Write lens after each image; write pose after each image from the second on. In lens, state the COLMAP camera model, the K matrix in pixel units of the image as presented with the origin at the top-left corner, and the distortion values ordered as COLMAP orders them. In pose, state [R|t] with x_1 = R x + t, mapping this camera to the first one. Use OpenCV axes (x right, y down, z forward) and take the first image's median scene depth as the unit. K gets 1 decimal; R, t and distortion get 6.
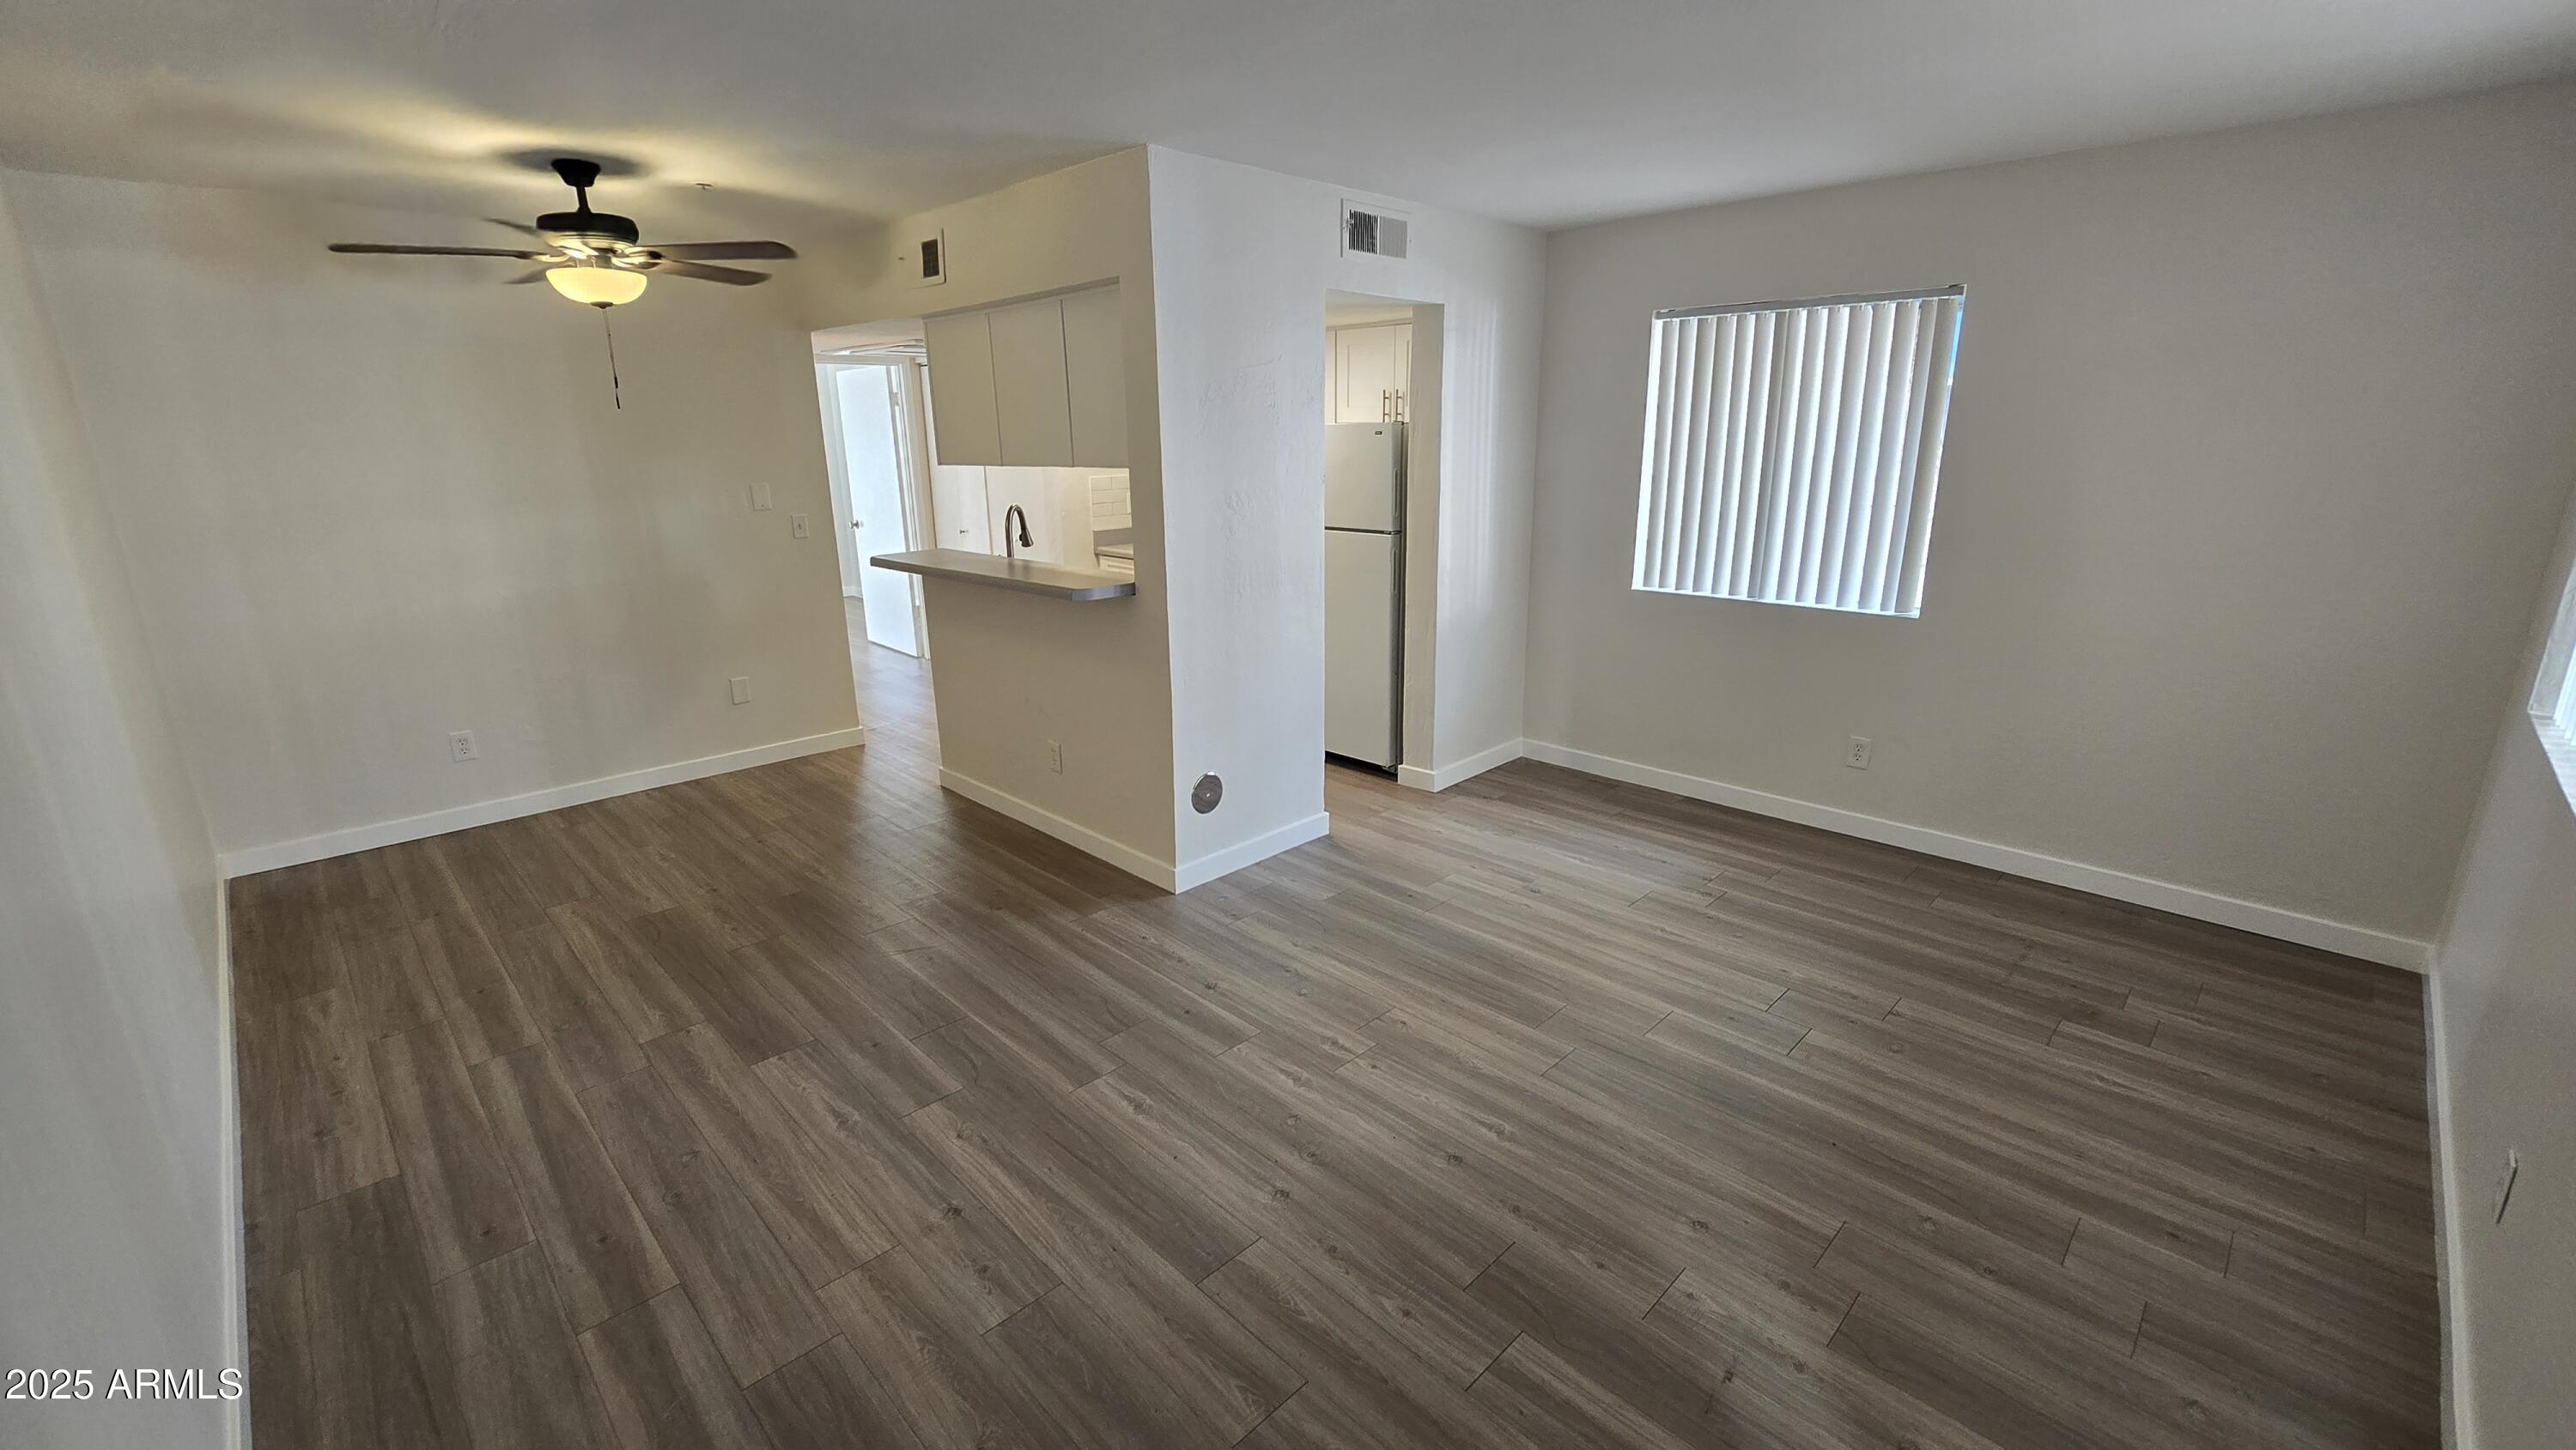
lens RADIAL K [[1055.5, 0, 1285.8], [0, 1055.5, 710.3], [0, 0, 1]] dist [-0.005517, 0.000477]
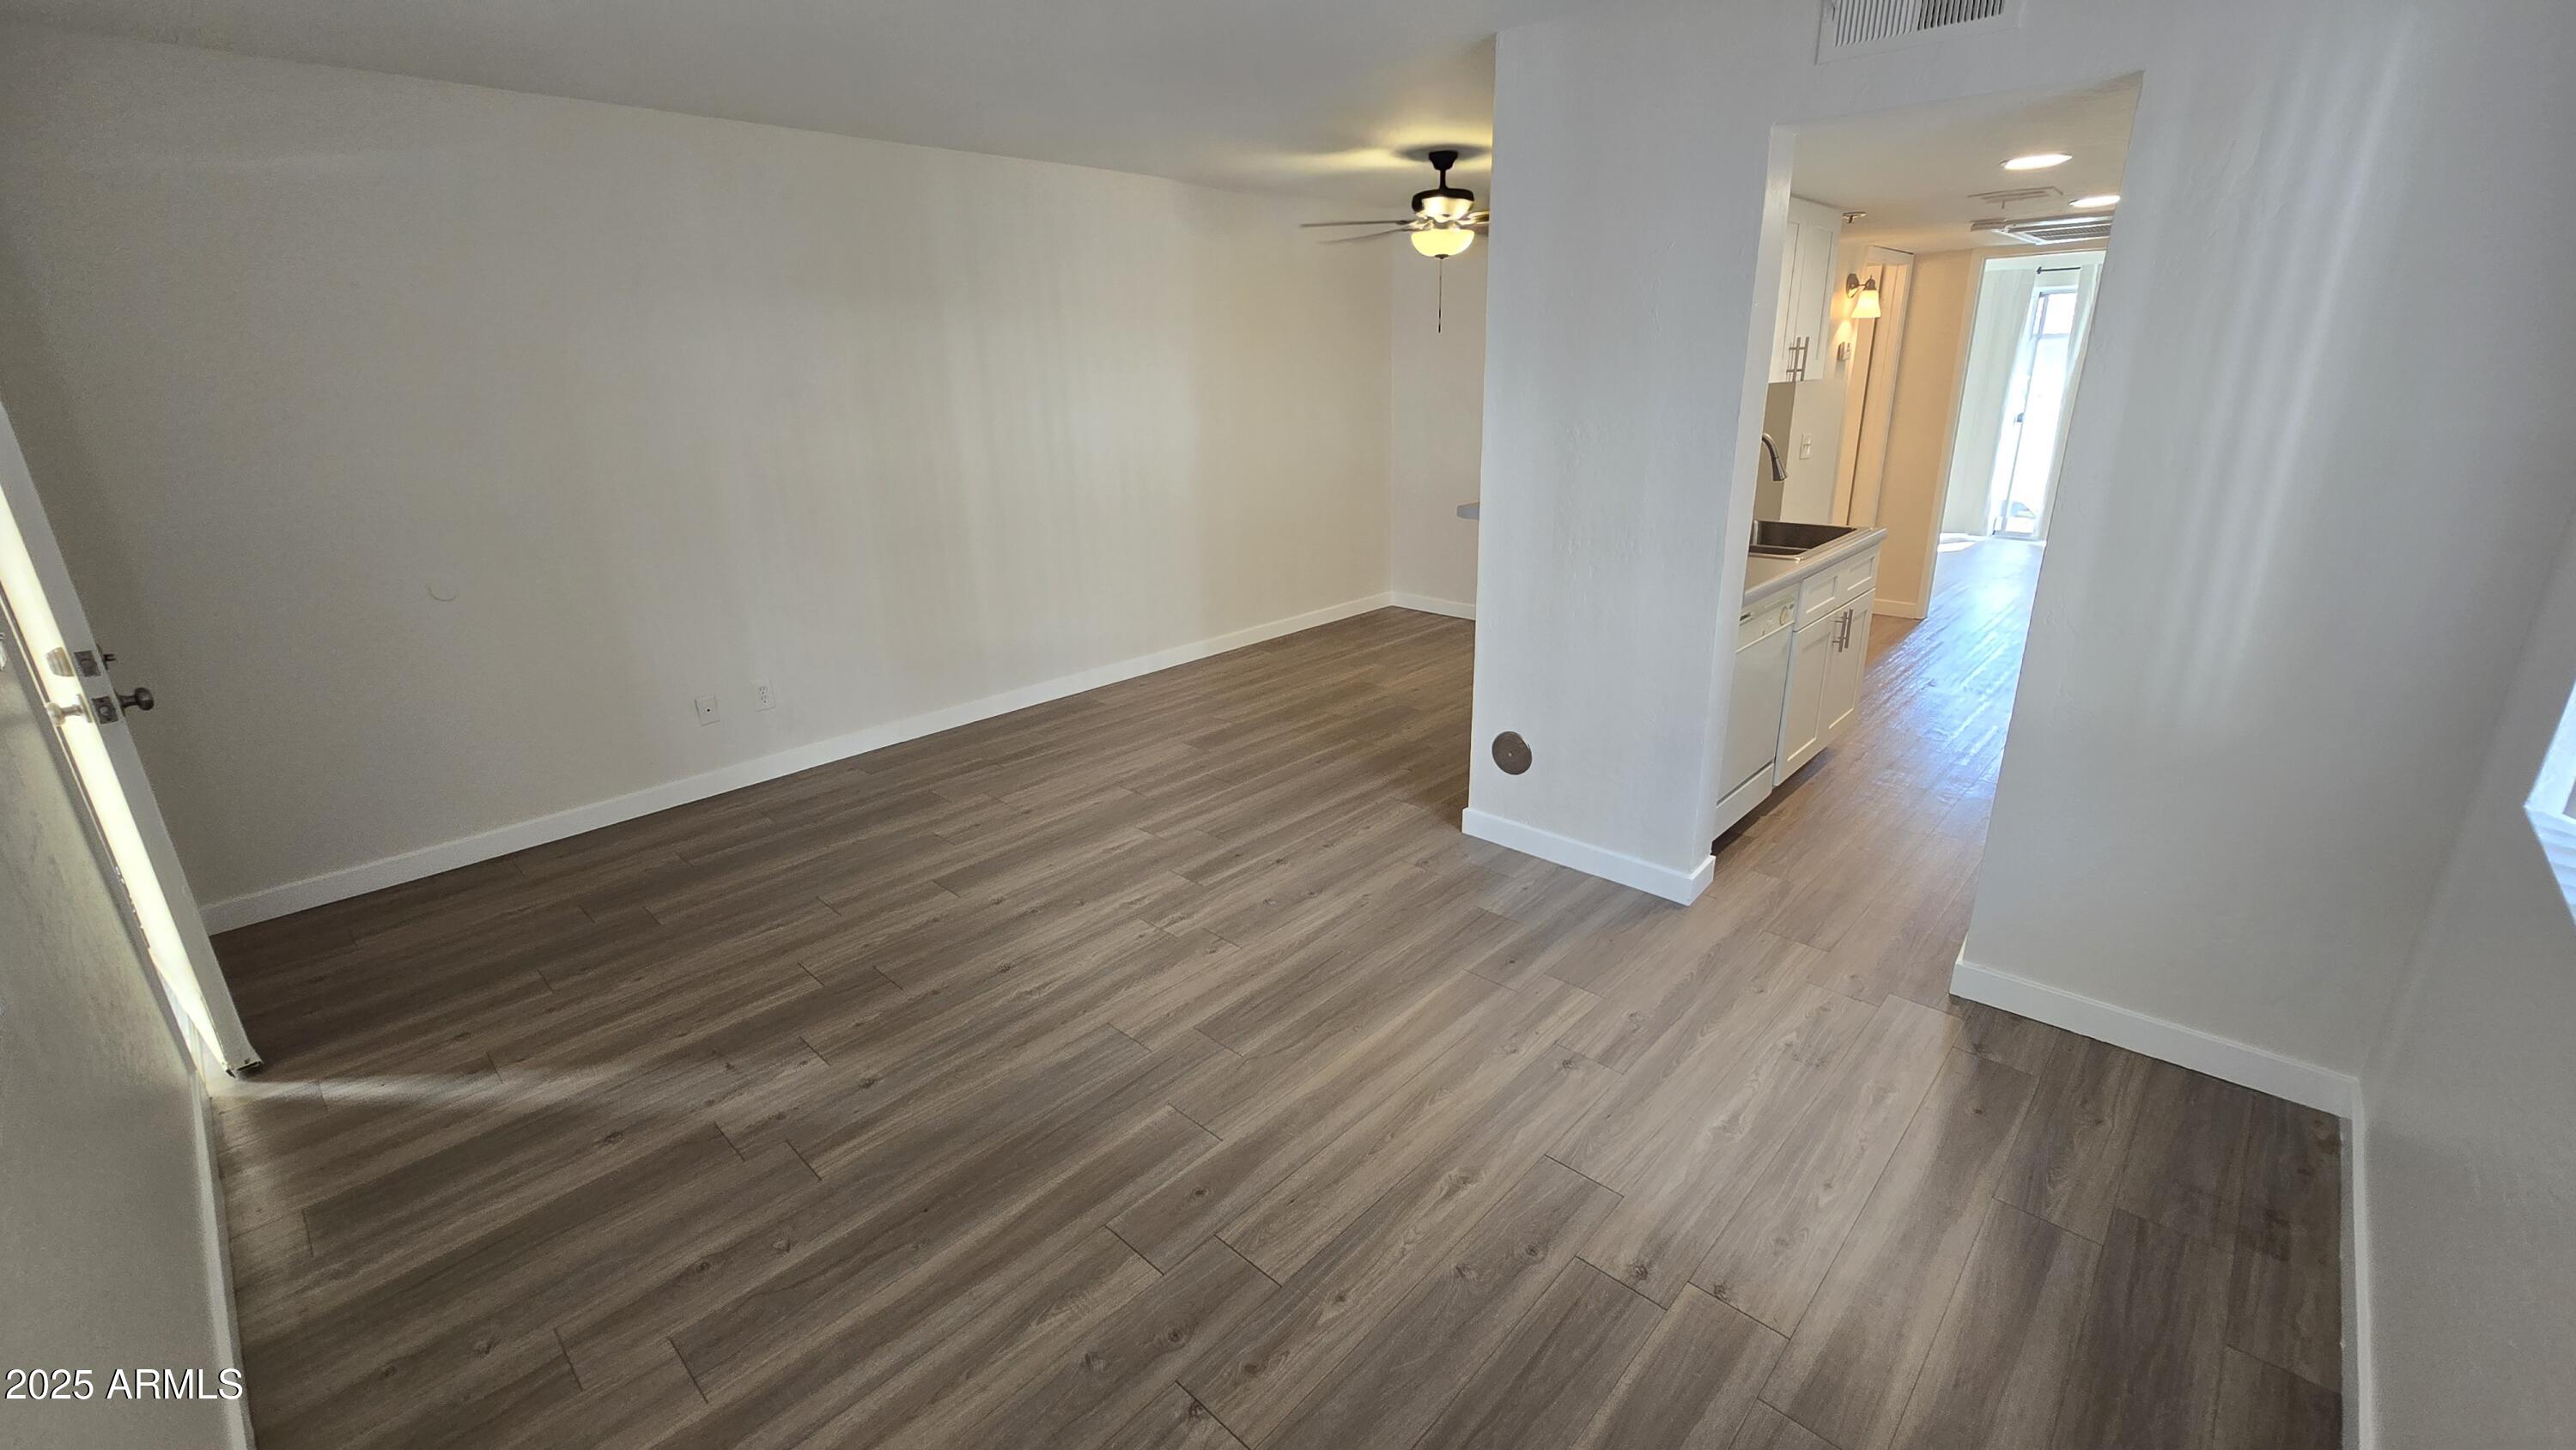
lens RADIAL K [[1055.5, 0, 1285.8], [0, 1055.5, 710.3], [0, 0, 1]] dist [-0.005517, 0.000477]
pose [[0.034009, 0.321806, -0.946195, 0.824701], [-0.237498, 0.922225, 0.305117, -0.201111], [0.970793, 0.214342, 0.107792, 0.751803]]
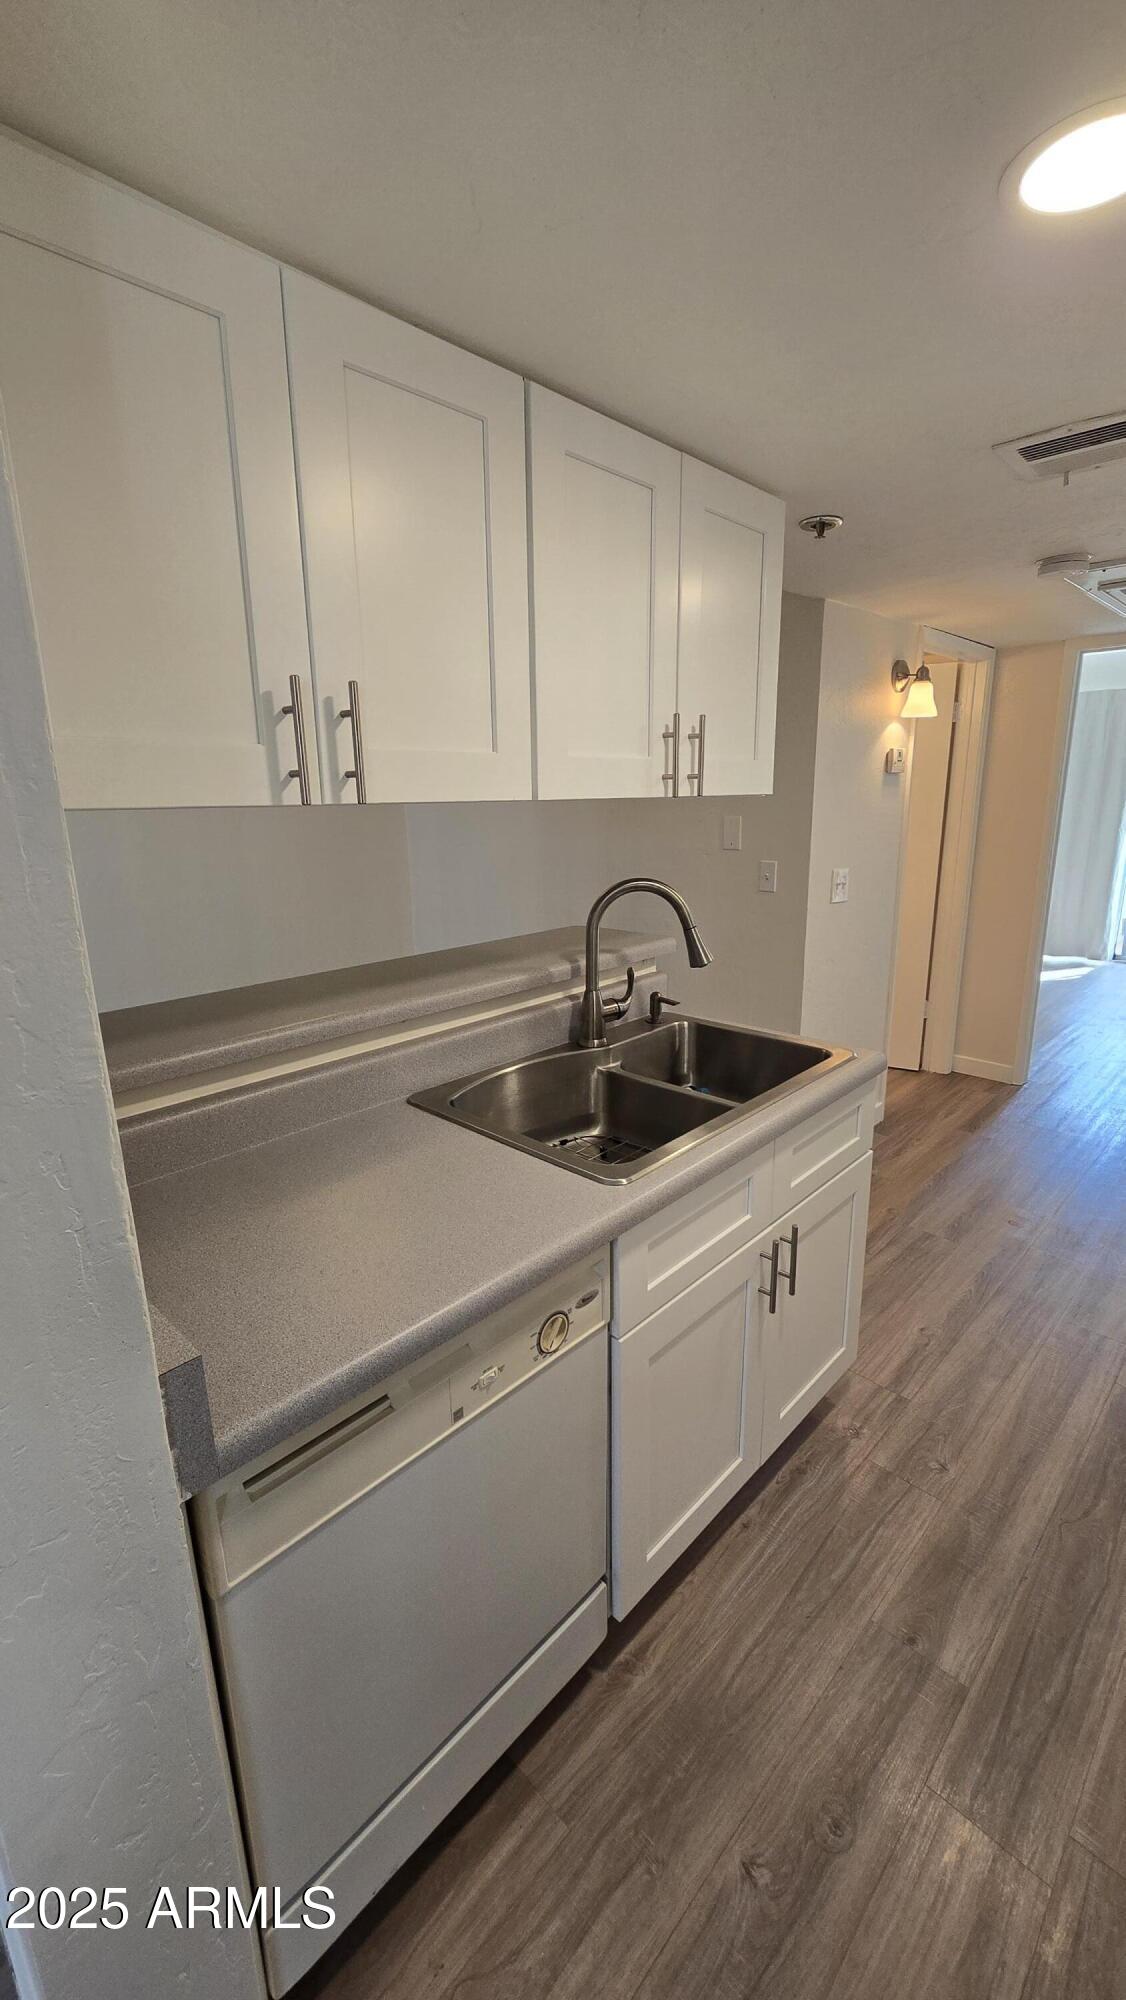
lens RADIAL K [[819.5, 0, 573.5], [0, 819.5, 1002.0], [0, 0, 1]] dist [-0.005517, 0.000477]
pose [[0.023333, 0.269250, -0.962788, 0.183296], [-0.252623, 0.933384, 0.254905, -0.299435], [0.967284, 0.237274, 0.089797, 1.220527]]
